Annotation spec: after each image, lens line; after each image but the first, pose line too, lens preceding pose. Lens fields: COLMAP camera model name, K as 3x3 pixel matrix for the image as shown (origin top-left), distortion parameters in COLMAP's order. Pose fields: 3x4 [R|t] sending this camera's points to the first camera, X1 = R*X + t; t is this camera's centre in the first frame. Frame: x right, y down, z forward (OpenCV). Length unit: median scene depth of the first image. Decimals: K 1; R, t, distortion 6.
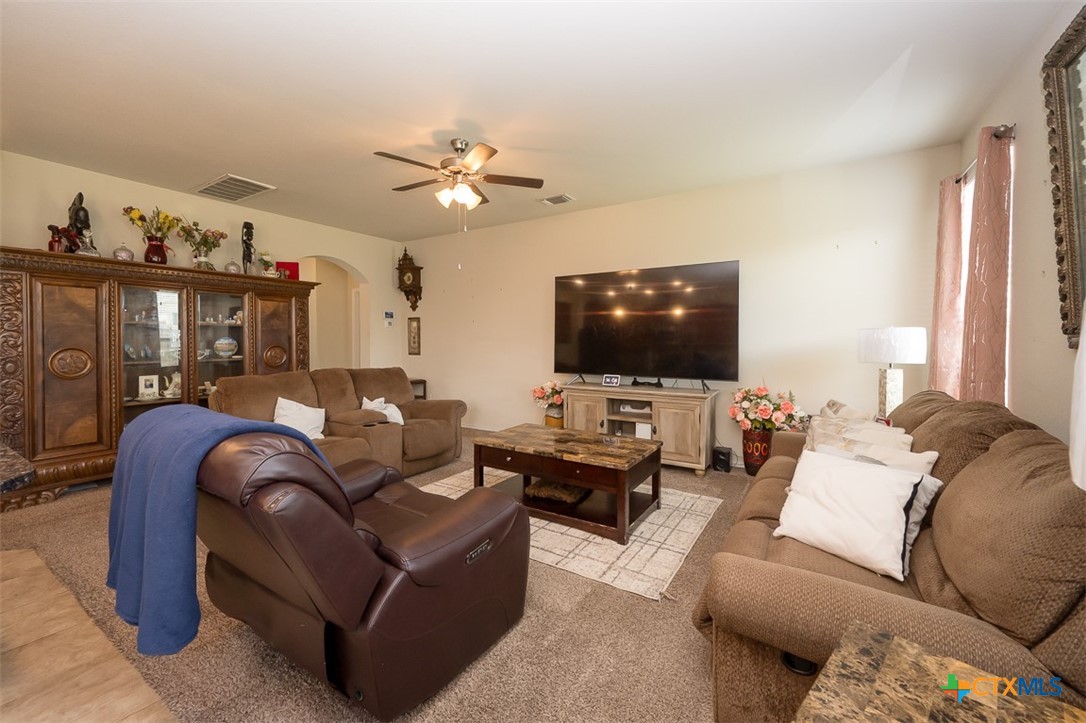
lens RADIAL K [[428.3, 0, 546.2], [0, 428.3, 342.5], [0, 0, 1]] dist [0.000140, 0.000016]
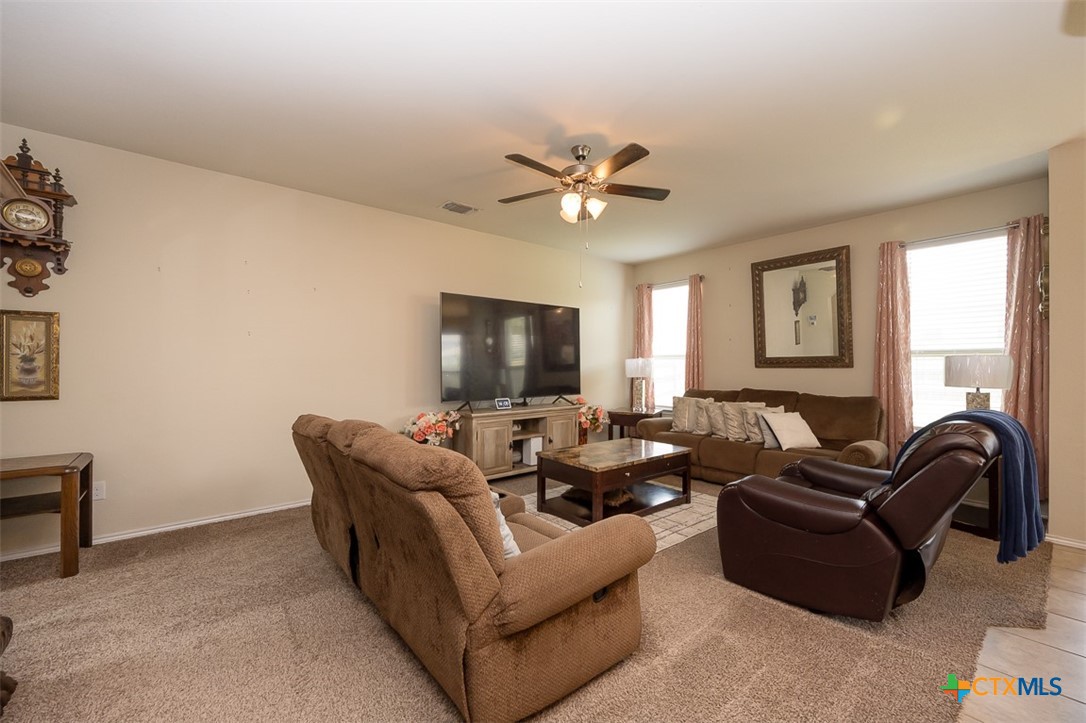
lens RADIAL K [[437.7, 0, 539.5], [0, 437.7, 351.3], [0, 0, 1]] dist [-0.000379, -0.000020]
pose [[0.301279, 0.028441, 0.953112, -0.831339], [0.012439, 0.999353, -0.033752, -0.000638], [-0.953455, 0.022025, 0.300730, 0.603938]]
